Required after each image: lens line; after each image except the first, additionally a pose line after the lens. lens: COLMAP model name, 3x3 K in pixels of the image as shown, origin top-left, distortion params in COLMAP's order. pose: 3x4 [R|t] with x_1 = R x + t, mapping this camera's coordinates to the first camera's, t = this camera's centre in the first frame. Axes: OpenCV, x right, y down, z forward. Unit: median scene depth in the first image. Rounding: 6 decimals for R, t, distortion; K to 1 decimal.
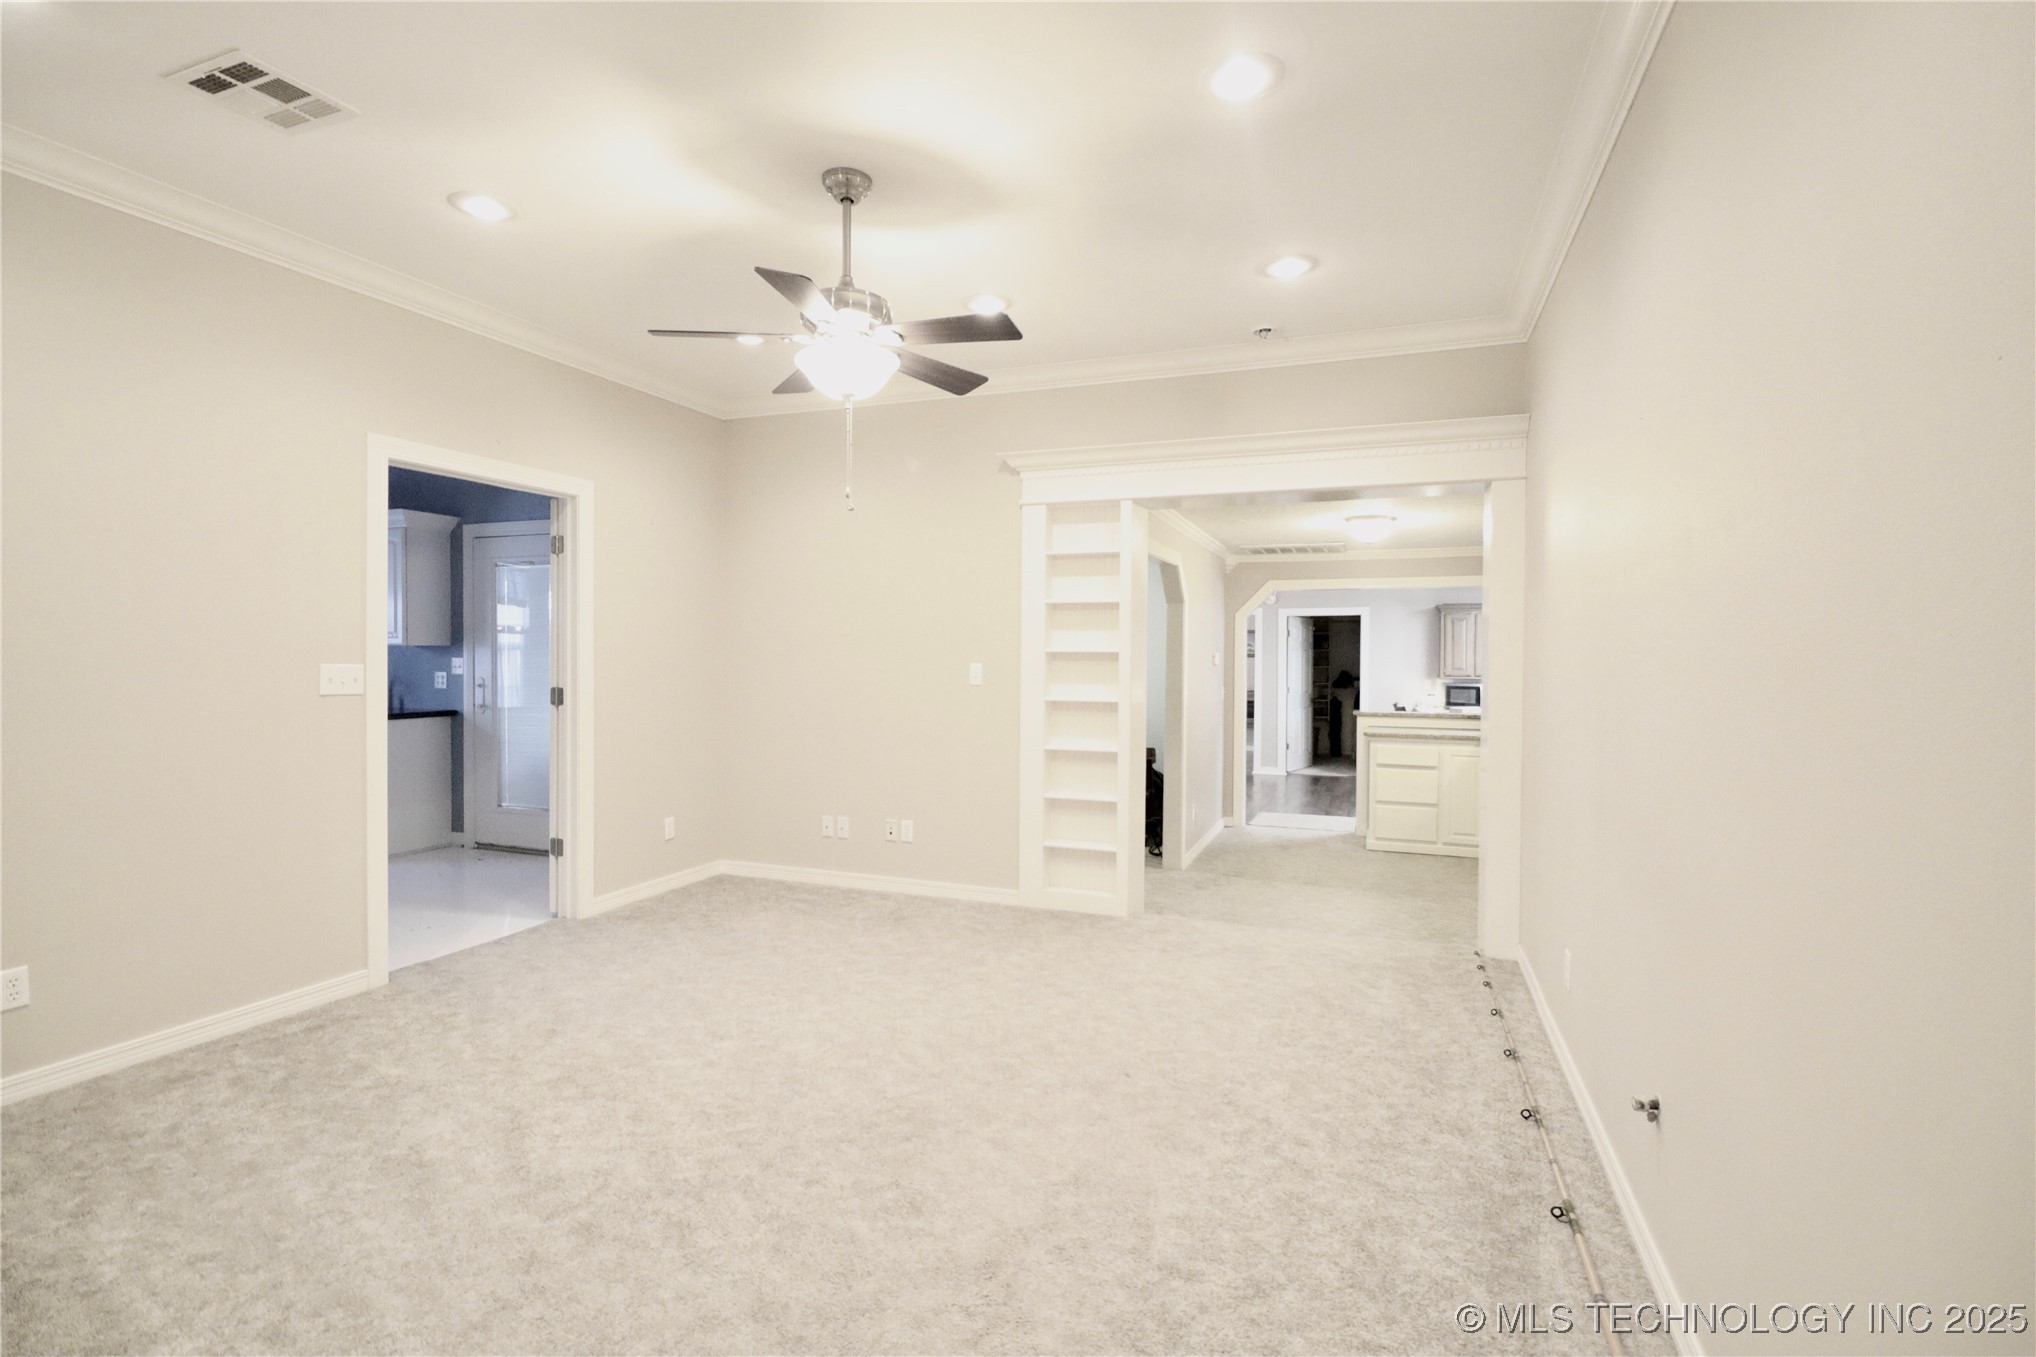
lens RADIAL K [[939.2, 0, 1021.2], [0, 939.2, 672.7], [0, 0, 1]] dist [-0.014280, -0.000076]
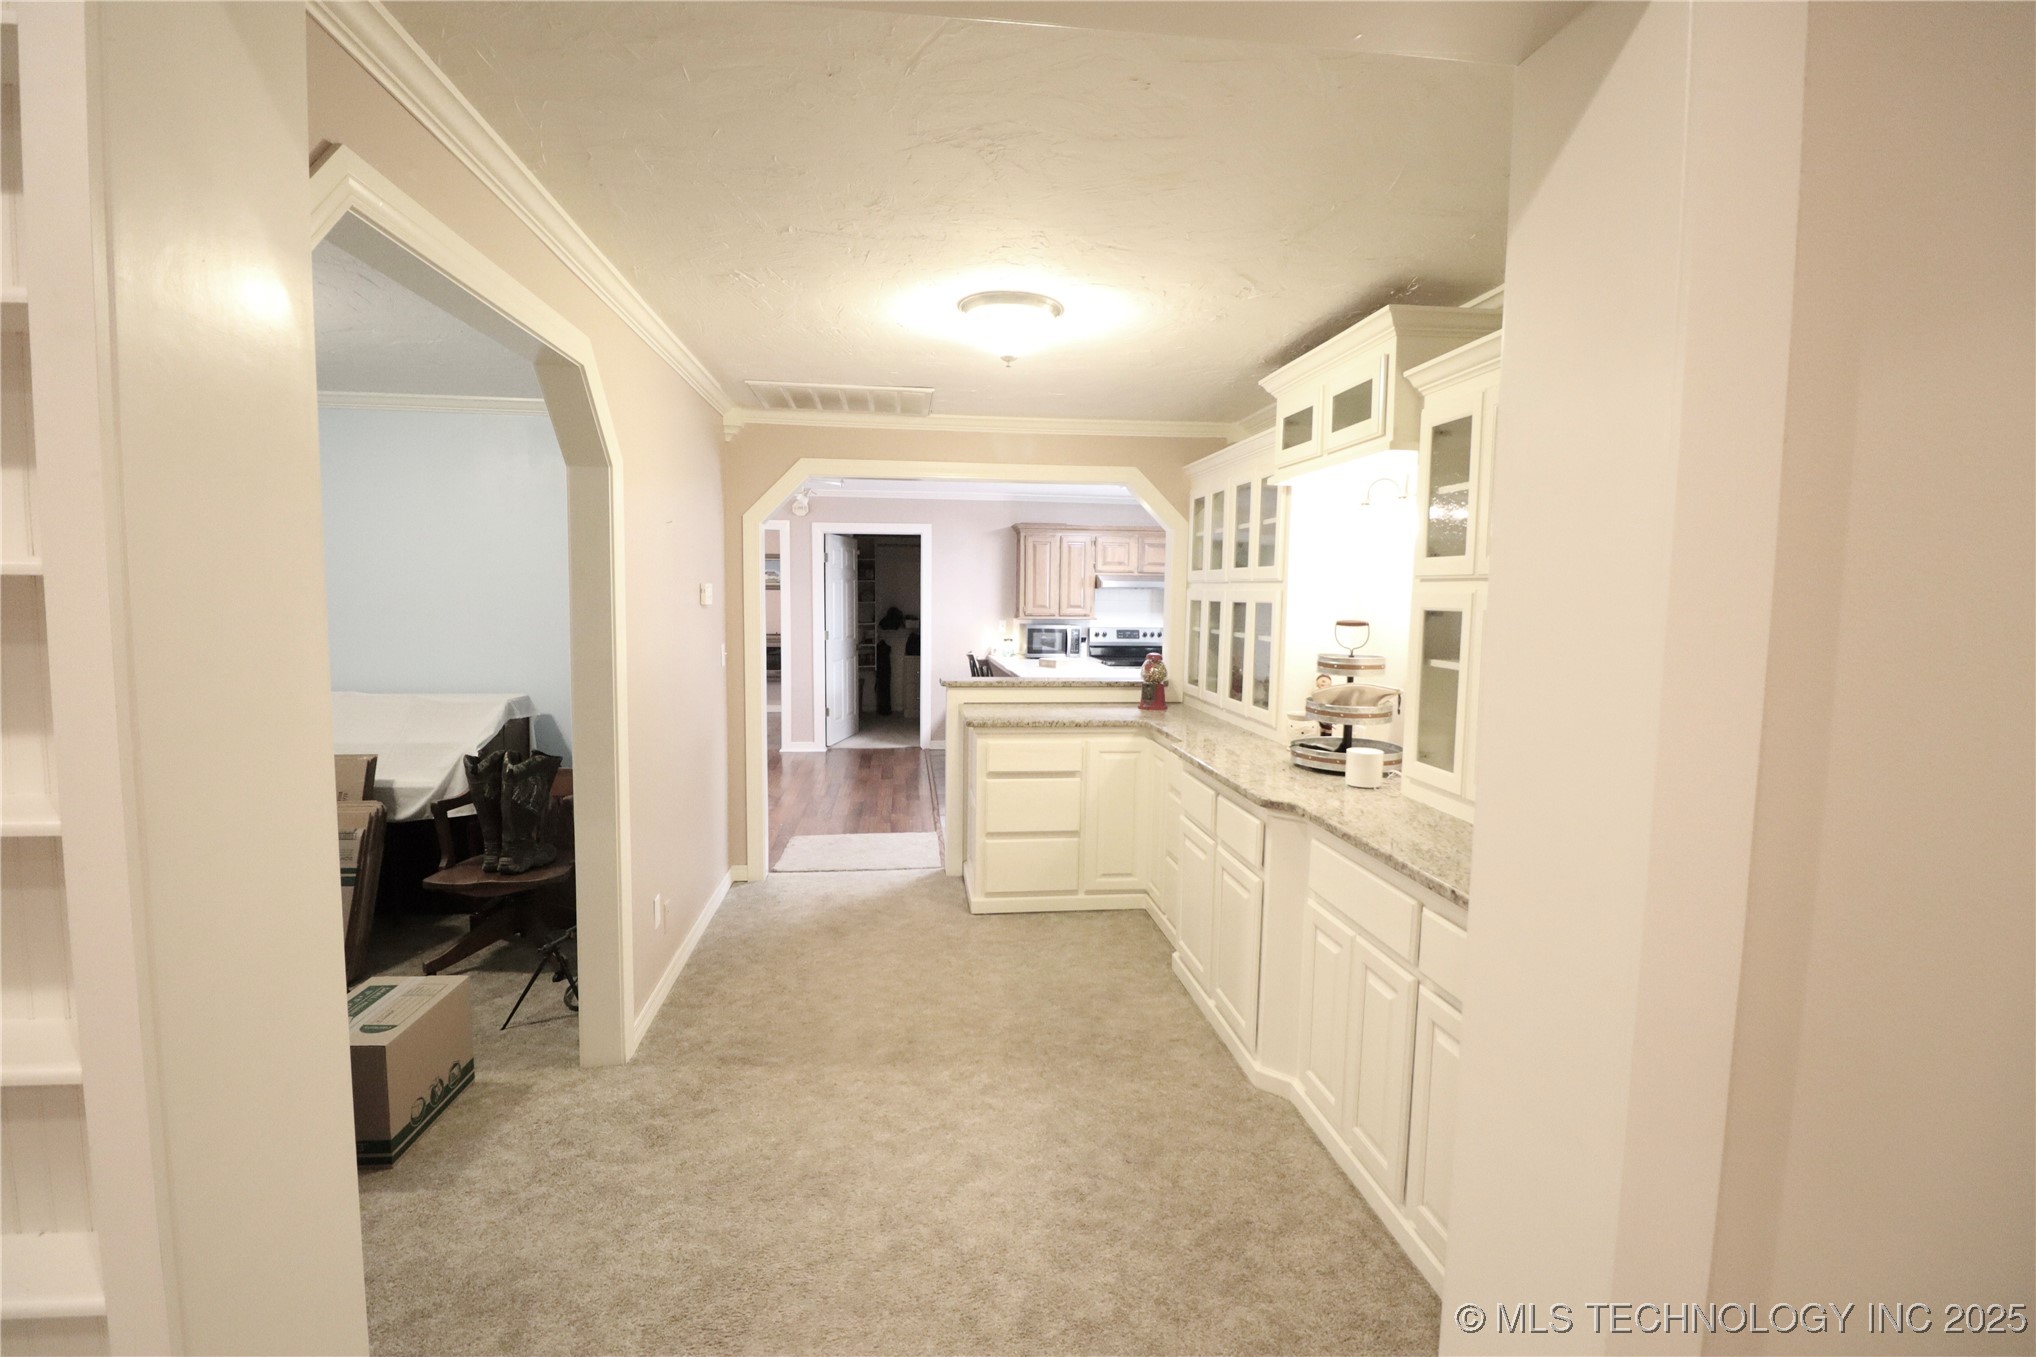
lens RADIAL K [[939.2, 0, 1021.2], [0, 939.2, 672.7], [0, 0, 1]] dist [-0.014280, -0.000076]
pose [[0.881210, -0.035462, 0.471393, 0.095563], [0.000981, 0.997317, 0.073192, -0.007543], [-0.472724, -0.064035, 0.878881, 0.375461]]
